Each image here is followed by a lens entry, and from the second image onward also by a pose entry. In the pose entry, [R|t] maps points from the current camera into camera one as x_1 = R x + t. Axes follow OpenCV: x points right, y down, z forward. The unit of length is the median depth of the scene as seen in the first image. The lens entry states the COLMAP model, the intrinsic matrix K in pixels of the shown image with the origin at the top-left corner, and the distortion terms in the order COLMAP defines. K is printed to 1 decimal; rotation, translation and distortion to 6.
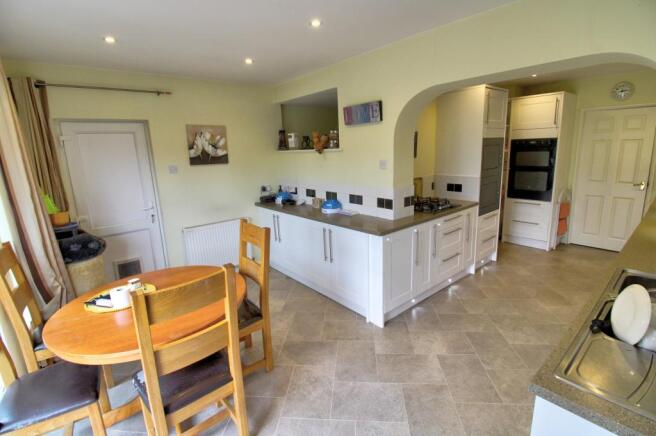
lens RADIAL K [[306.6, 0, 328.4], [0, 306.6, 214.8], [0, 0, 1]] dist [-0.016559, -0.000360]
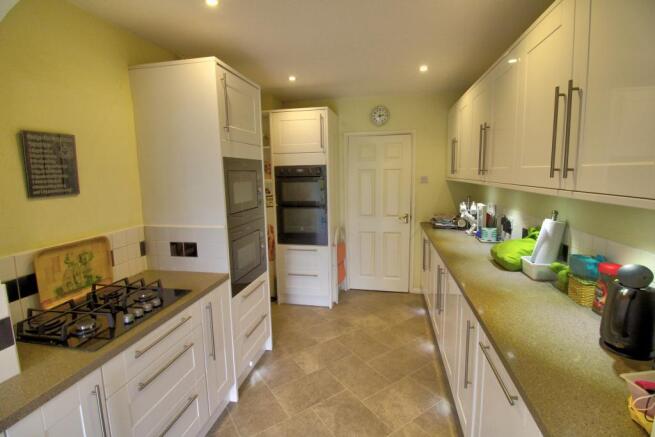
lens RADIAL K [[305.5, 0, 325.2], [0, 305.5, 213.5], [0, 0, 1]] dist [-0.000067, 0.000046]
pose [[0.783189, -0.054007, 0.619434, 0.259364], [0.114865, 0.991641, -0.058772, -0.084242], [-0.611082, 0.117181, 0.782846, 0.401919]]
